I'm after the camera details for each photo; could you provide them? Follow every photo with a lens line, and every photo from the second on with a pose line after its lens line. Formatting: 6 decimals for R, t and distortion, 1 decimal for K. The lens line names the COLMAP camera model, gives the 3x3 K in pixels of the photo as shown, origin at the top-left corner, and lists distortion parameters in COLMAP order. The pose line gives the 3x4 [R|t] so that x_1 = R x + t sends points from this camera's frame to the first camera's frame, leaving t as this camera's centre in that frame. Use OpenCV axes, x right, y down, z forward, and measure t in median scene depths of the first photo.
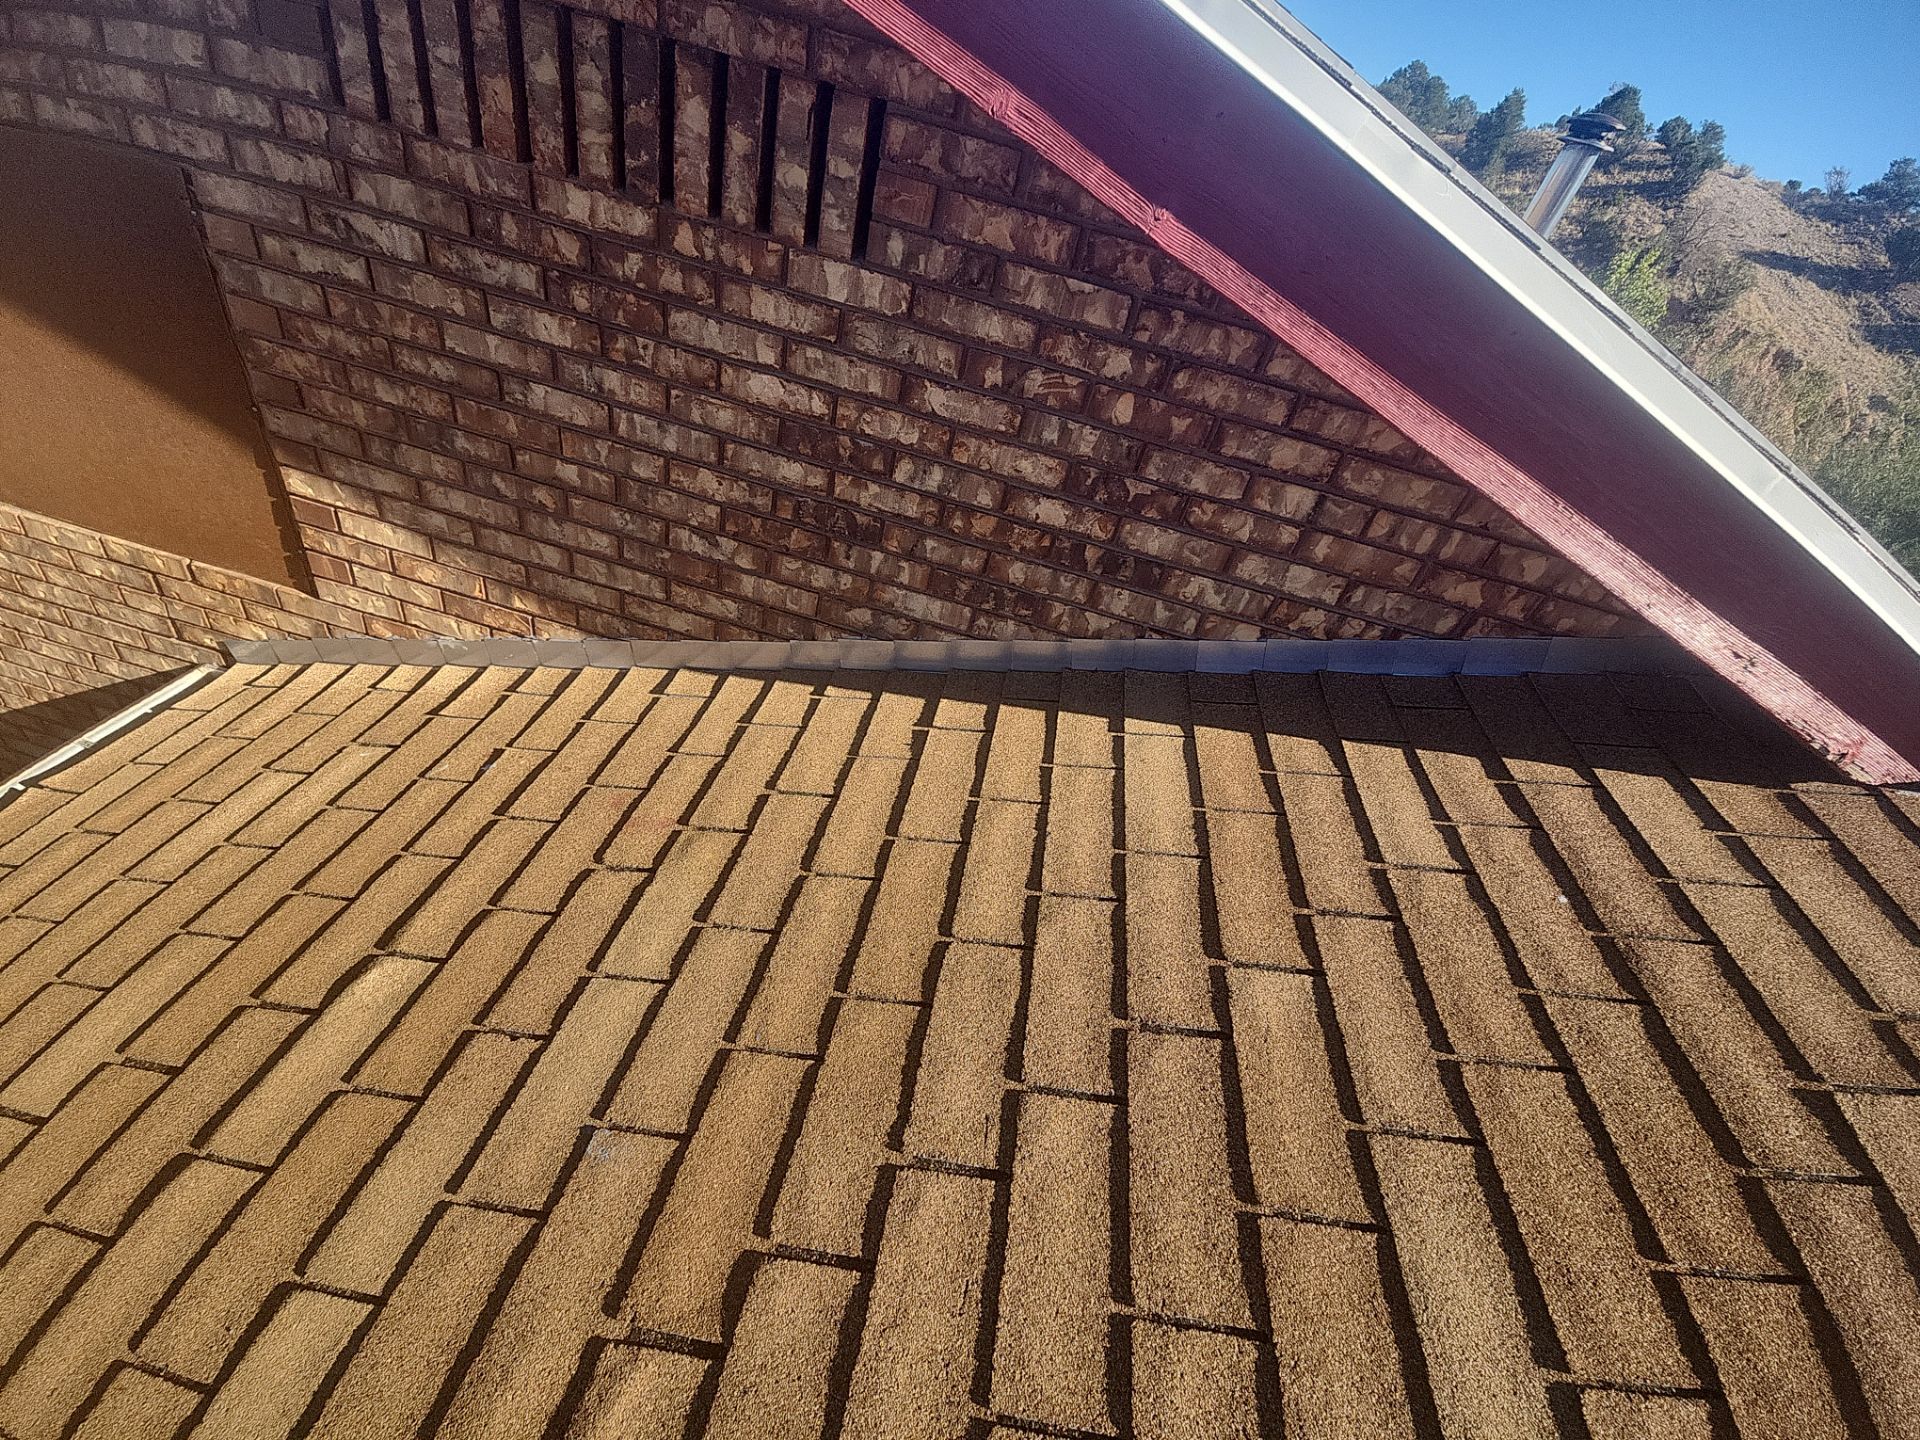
lens RADIAL K [[765.4, 0, 945.5], [0, 765.4, 722.8], [0, 0, 1]] dist [0.012279, -0.009757]
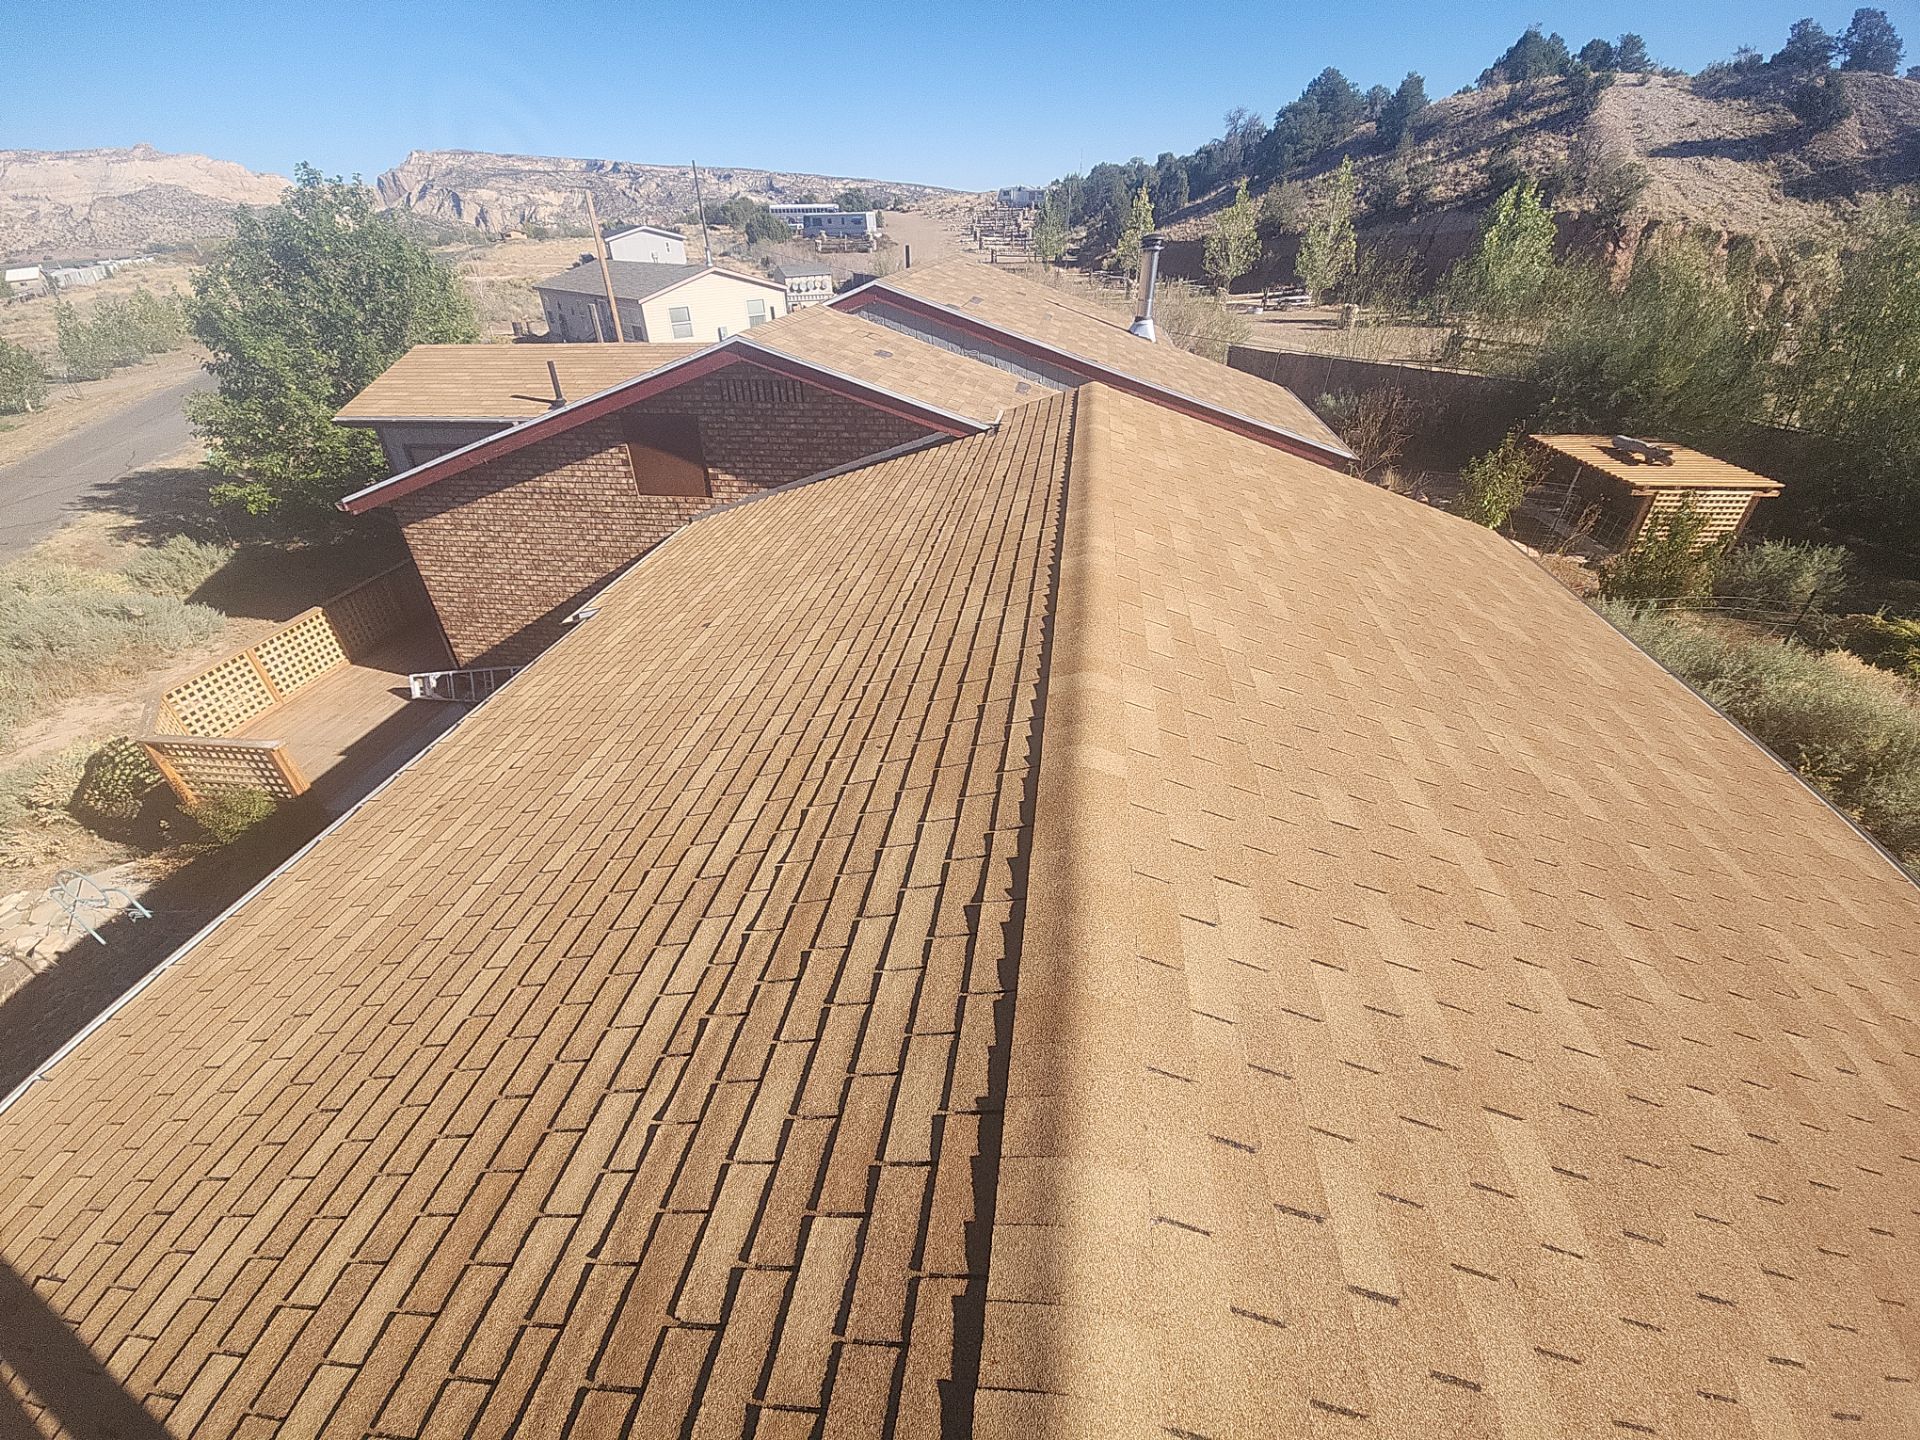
lens RADIAL K [[765.4, 0, 945.5], [0, 765.4, 722.8], [0, 0, 1]] dist [0.012279, -0.009757]
pose [[0.970374, -0.213173, -0.113716, 0.031111], [0.201839, 0.973944, -0.103407, 0.075638], [0.132797, 0.077391, 0.988117, -0.129260]]
